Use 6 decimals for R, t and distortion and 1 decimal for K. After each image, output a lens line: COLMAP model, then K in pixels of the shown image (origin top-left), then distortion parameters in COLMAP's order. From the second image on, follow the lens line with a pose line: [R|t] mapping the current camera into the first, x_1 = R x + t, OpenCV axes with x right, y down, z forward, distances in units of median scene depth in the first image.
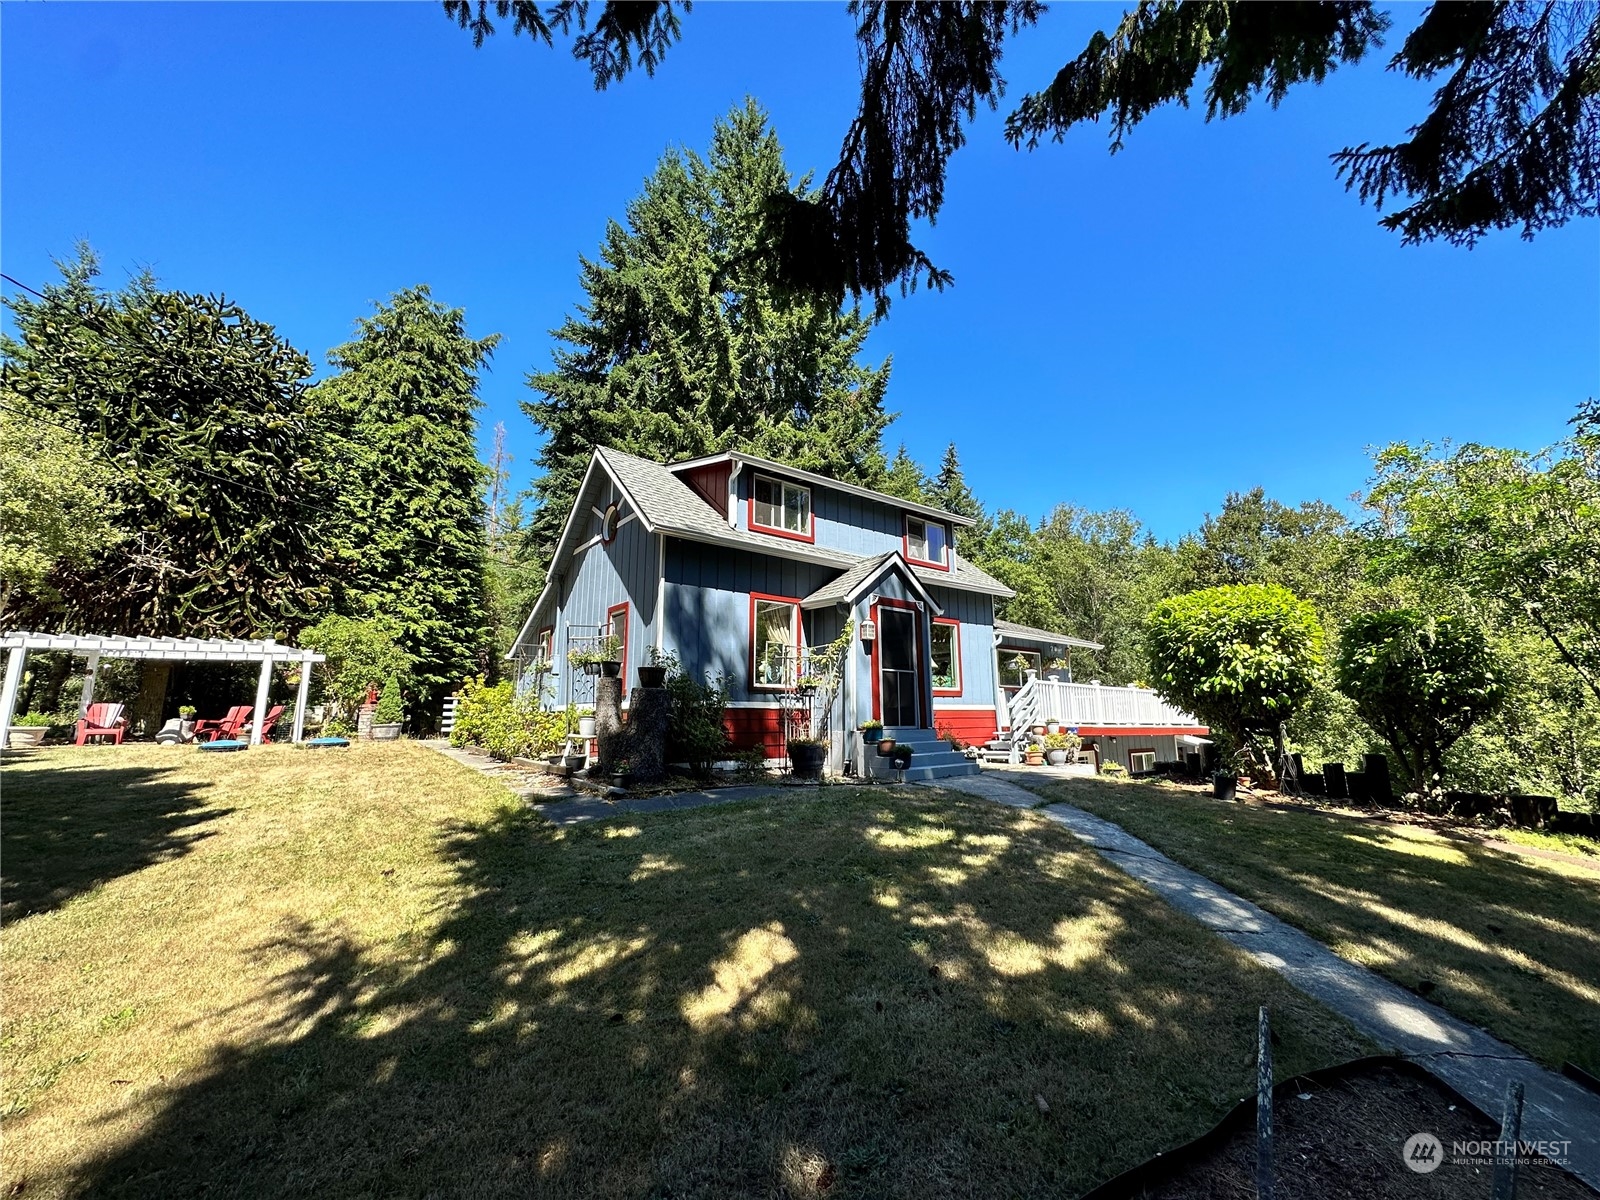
lens RADIAL K [[638.5, 0, 789.0], [0, 638.5, 600.4], [0, 0, 1]] dist [-0.000837, -0.000054]
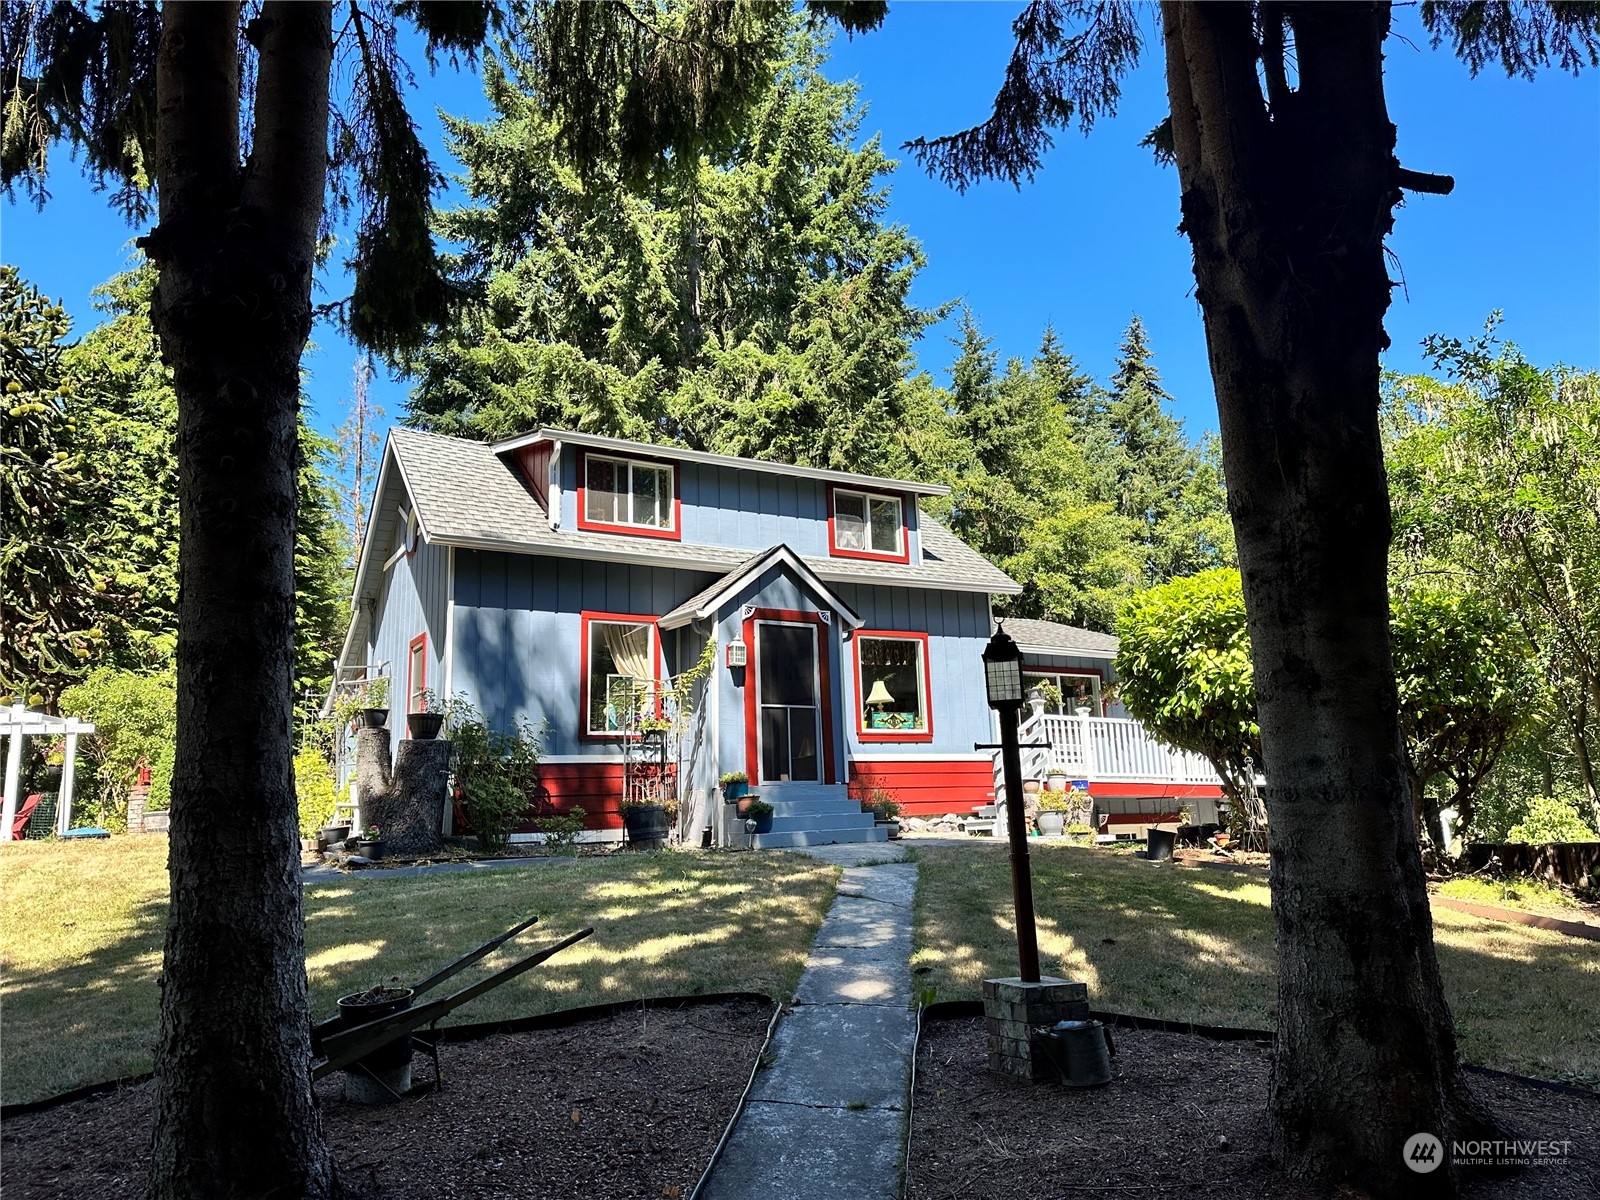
lens RADIAL K [[1119.4, 0, 779.5], [0, 1119.4, 601.5], [0, 0, 1]] dist [0.099847, -0.138985]
pose [[0.990433, -0.053631, -0.127145, 0.224437], [0.052846, 0.998557, -0.009539, 0.000246], [0.127473, 0.002728, 0.991838, -0.192318]]
